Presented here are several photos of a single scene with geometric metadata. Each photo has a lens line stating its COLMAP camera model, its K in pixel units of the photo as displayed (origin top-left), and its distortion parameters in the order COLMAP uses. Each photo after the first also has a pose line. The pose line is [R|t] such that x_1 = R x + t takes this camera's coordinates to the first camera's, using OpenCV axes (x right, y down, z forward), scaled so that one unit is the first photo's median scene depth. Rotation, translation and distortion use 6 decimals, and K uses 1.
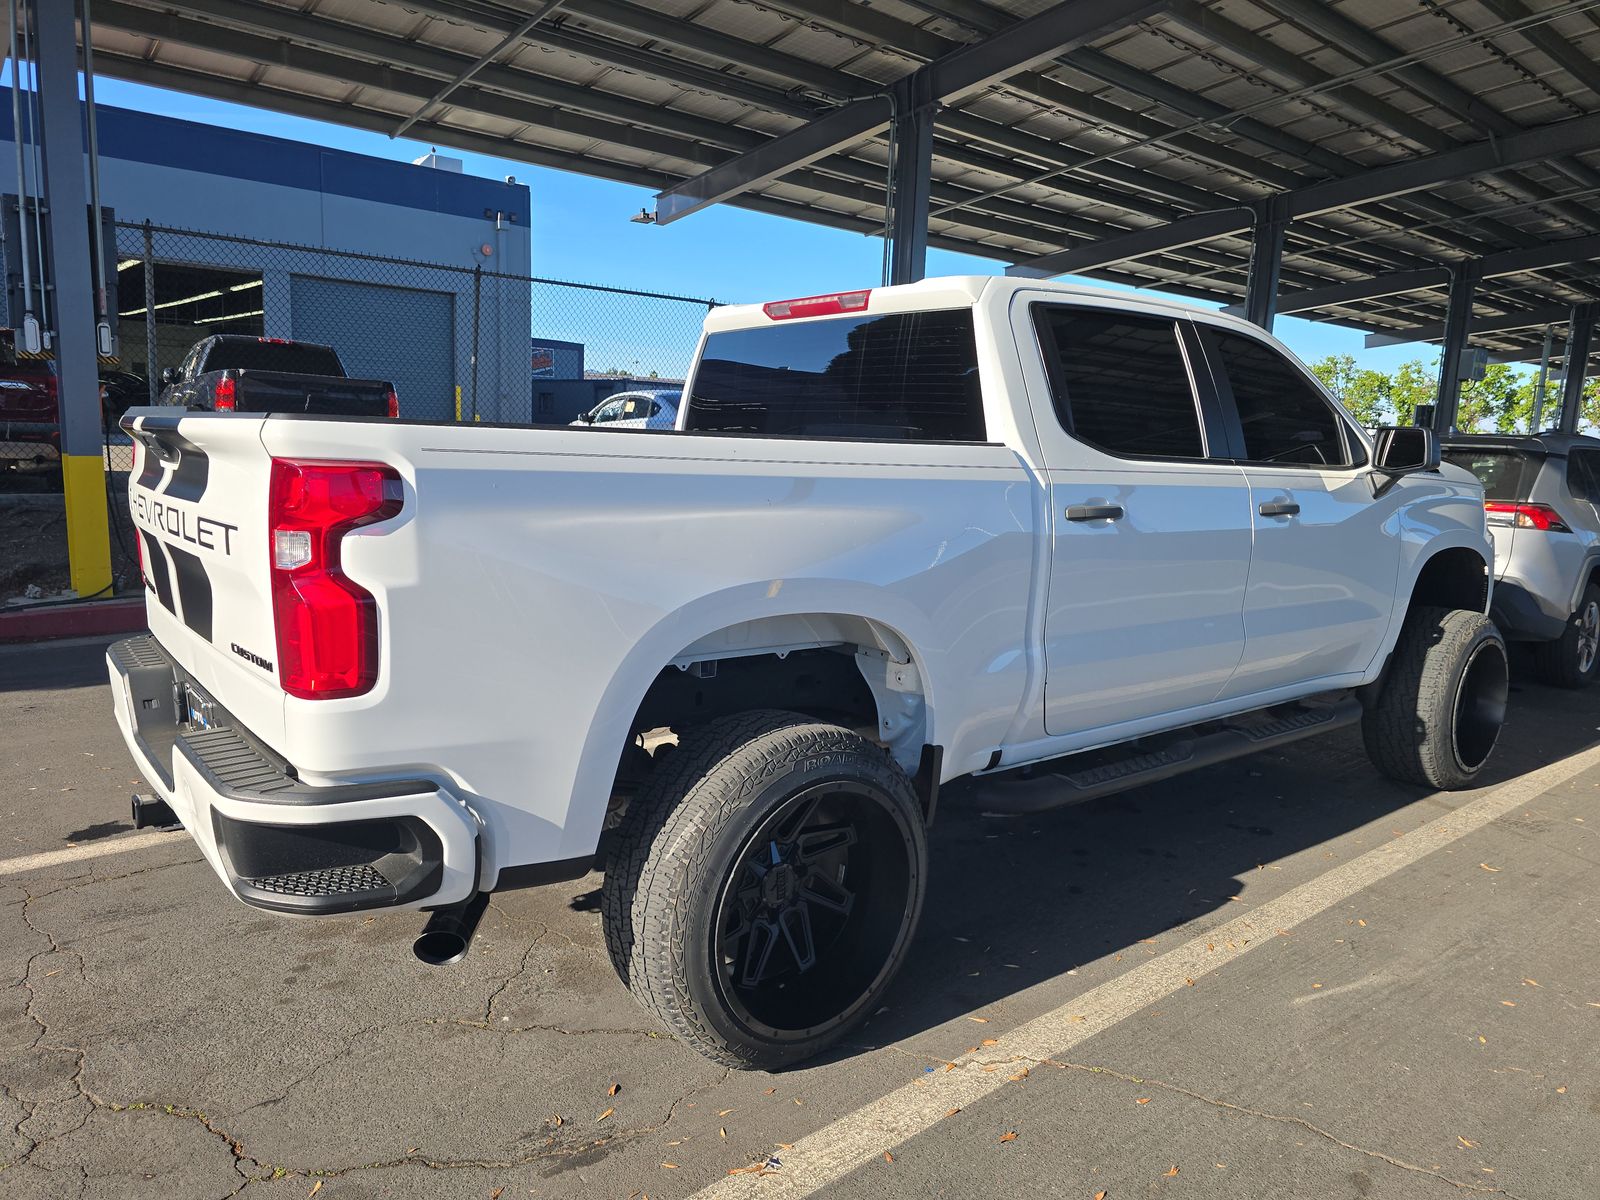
lens RADIAL K [[1058.9, 0, 810.2], [0, 1058.9, 611.9], [0, 0, 1]] dist [0.007870, -0.012664]
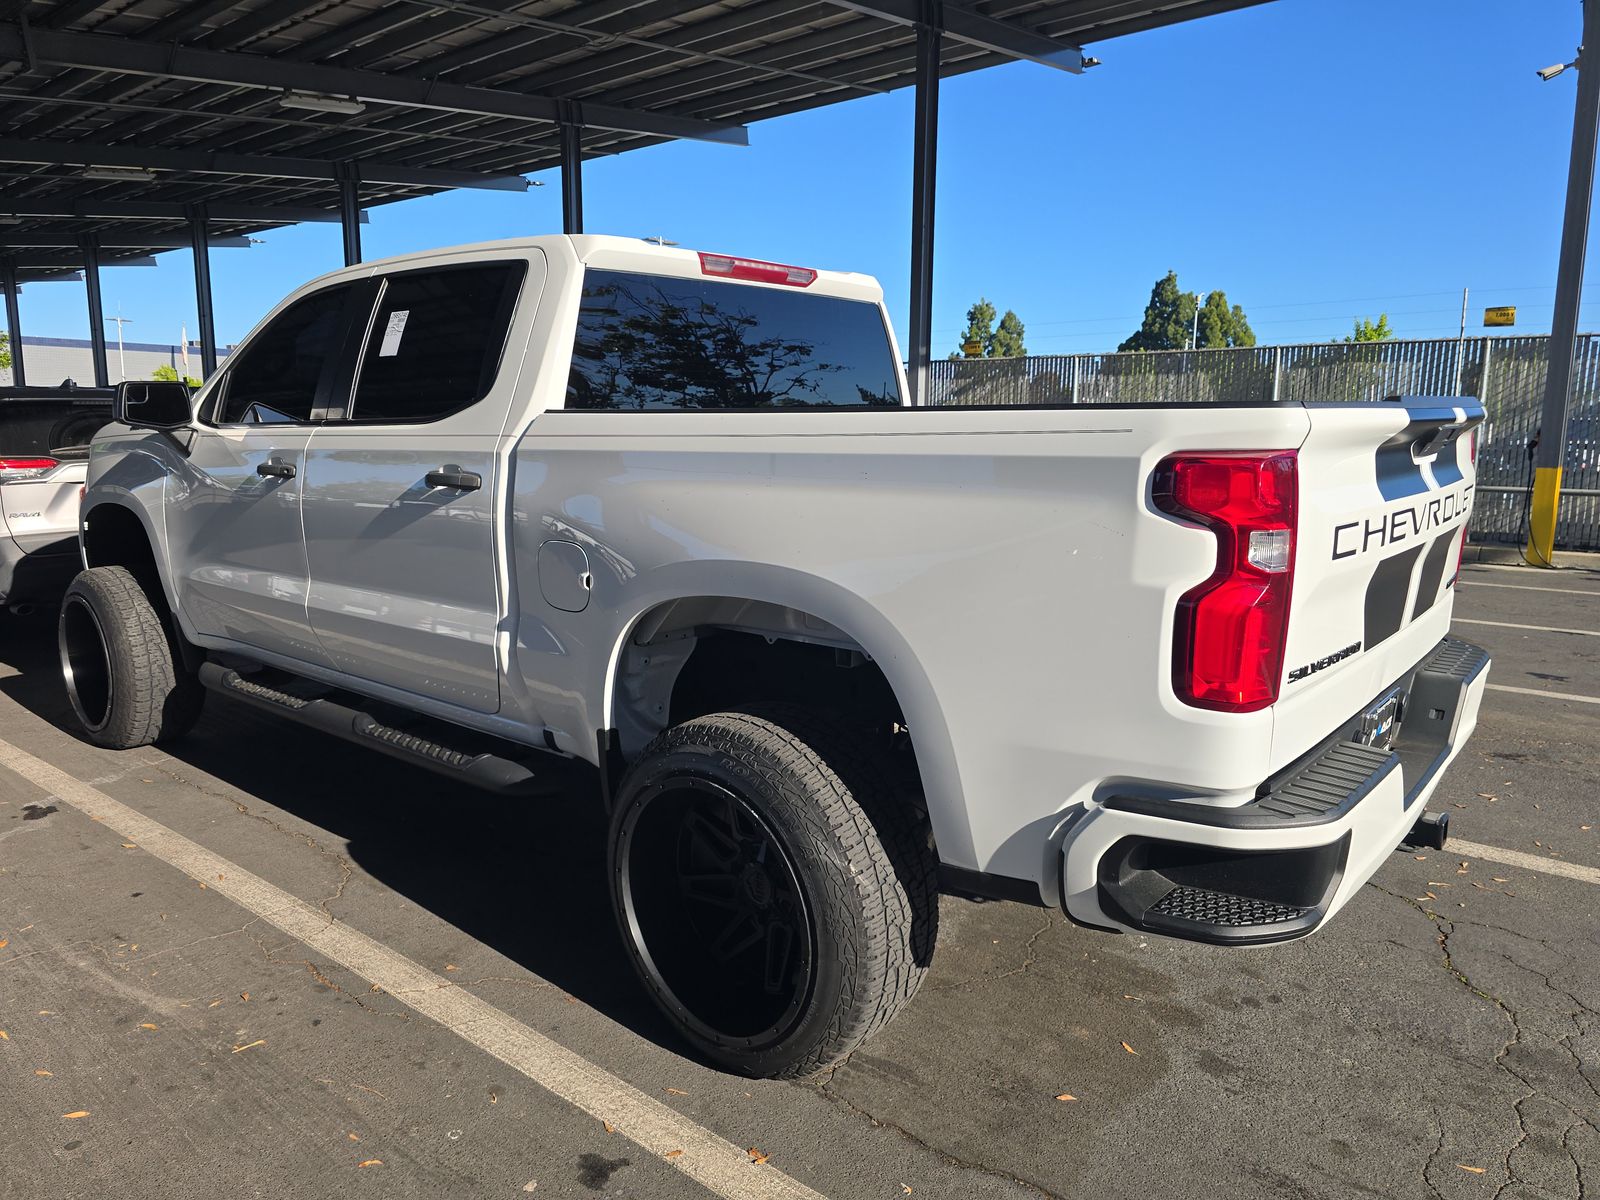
lens RADIAL K [[1058.9, 0, 801.1], [0, 1058.9, 588.2], [0, 0, 1]] dist [0.007870, -0.012664]
pose [[-0.172631, -0.192341, 0.966025, -1.309510], [0.151337, 0.963925, 0.218967, -0.288275], [-0.973291, 0.183995, -0.137295, 1.529506]]
